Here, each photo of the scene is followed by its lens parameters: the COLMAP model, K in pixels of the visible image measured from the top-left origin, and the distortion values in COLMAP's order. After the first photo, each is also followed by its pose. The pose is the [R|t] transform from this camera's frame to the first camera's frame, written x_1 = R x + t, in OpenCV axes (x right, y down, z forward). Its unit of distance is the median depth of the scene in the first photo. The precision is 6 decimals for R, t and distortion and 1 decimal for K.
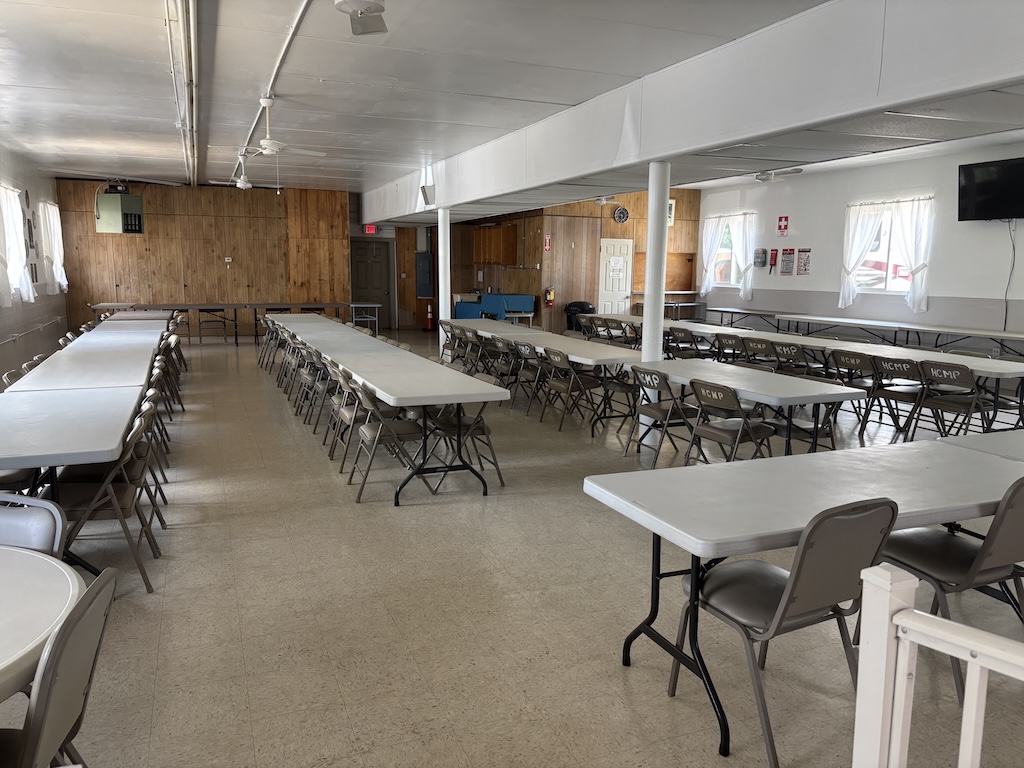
lens RADIAL K [[769.4, 0, 512.5], [0, 769.4, 384.0], [0, 0, 1]] dist [0.014368, -0.009138]
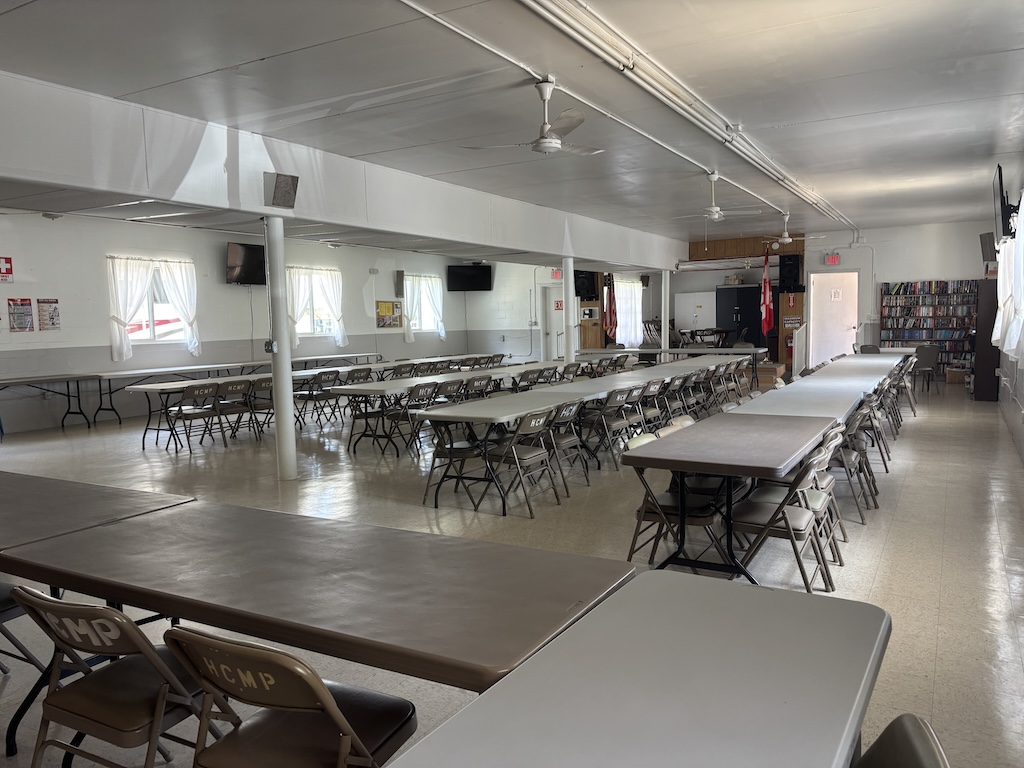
lens RADIAL K [[769.4, 0, 514.5], [0, 769.4, 385.4], [0, 0, 1]] dist [0.014368, -0.009138]
pose [[-0.620528, -0.064441, 0.781532, -0.601724], [0.133425, 0.973410, 0.186201, -0.171648], [-0.772750, 0.219819, -0.595430, 1.121114]]
